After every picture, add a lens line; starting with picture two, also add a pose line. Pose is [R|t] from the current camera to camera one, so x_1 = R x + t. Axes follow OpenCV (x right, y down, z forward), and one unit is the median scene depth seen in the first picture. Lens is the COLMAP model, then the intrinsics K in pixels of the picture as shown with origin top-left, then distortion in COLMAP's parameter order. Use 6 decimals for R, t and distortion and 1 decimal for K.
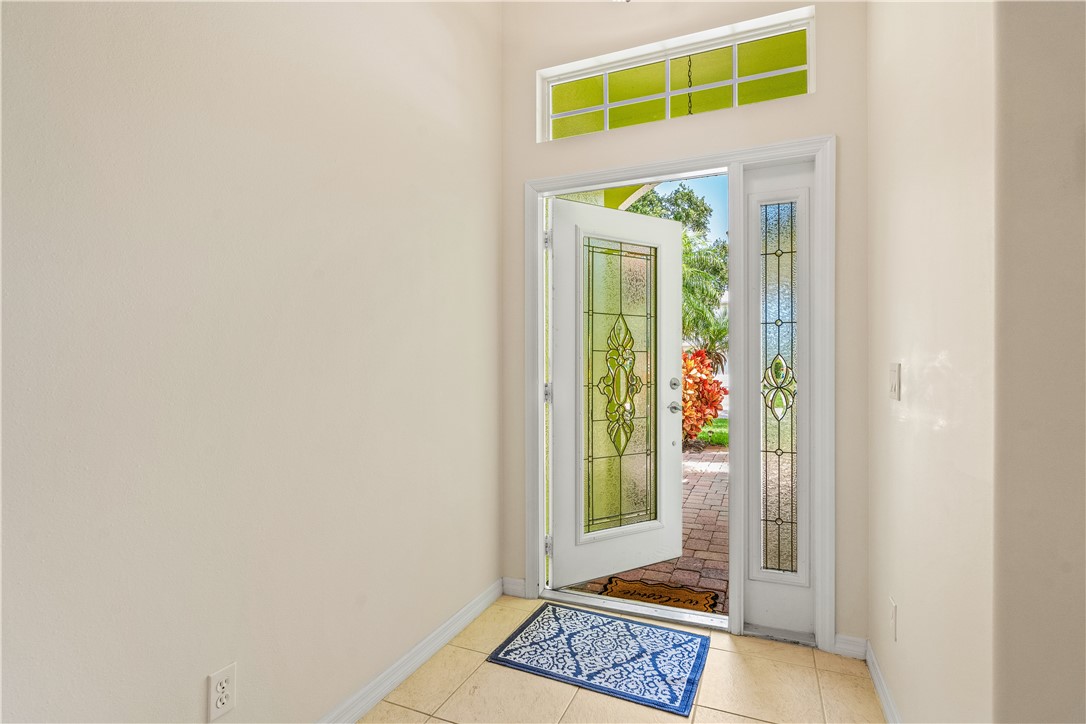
lens RADIAL K [[523.8, 0, 544.6], [0, 523.8, 367.7], [0, 0, 1]] dist [-0.004396, 0.001465]
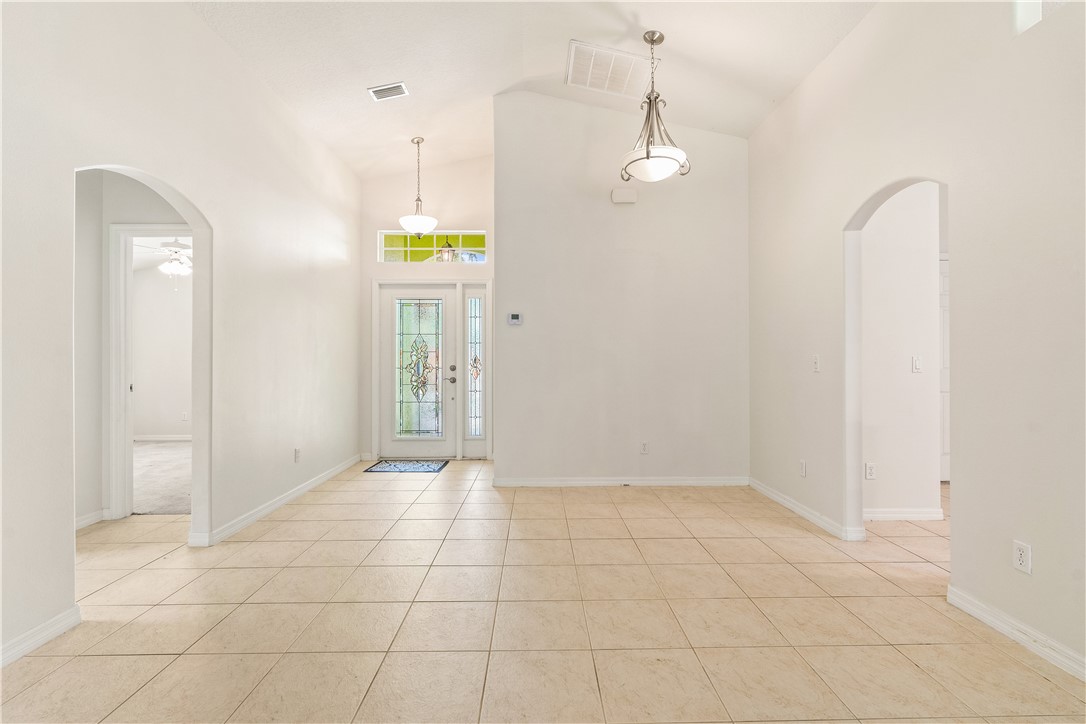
lens RADIAL K [[495.9, 0, 543.1], [0, 495.9, 356.5], [0, 0, 1]] dist [0.000740, -0.000872]
pose [[0.928497, -0.002046, 0.371334, -0.172879], [0.001774, 0.999998, 0.001074, -0.018893], [-0.371335, -0.000338, 0.928499, -1.487023]]
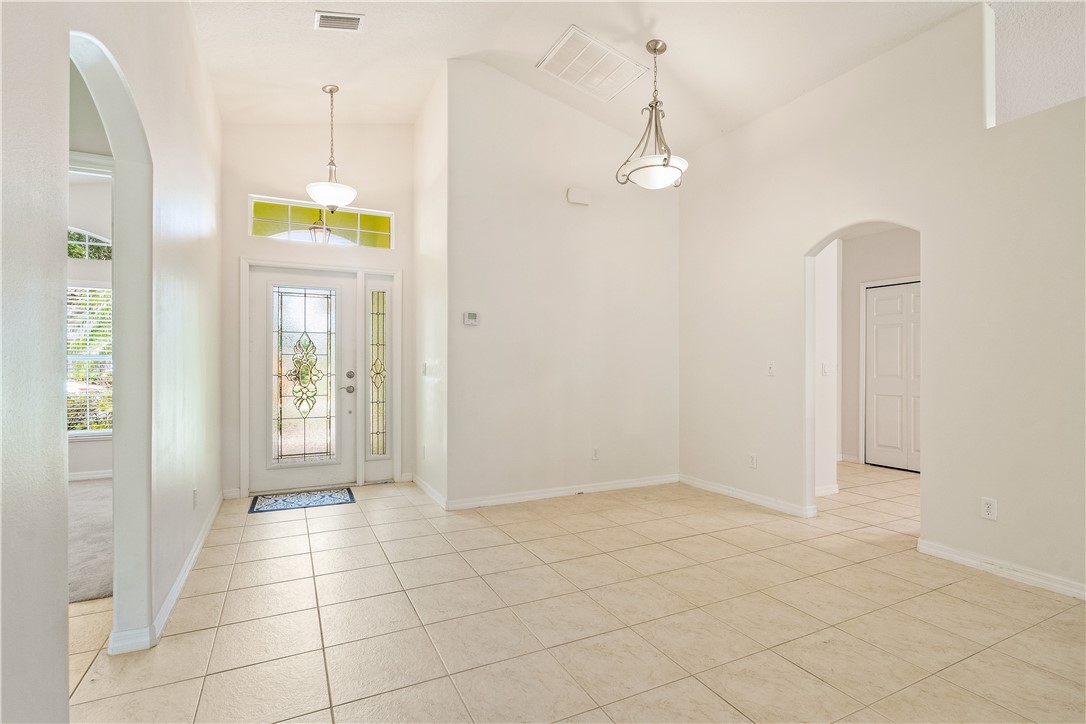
lens RADIAL K [[523.8, 0, 539.5], [0, 523.8, 366.4], [0, 0, 1]] dist [-0.004396, 0.001465]
pose [[0.675404, -0.005789, 0.737426, -0.746110], [-0.003661, 0.999931, 0.011204, -0.020425], [-0.737439, -0.010267, 0.675336, -1.032126]]
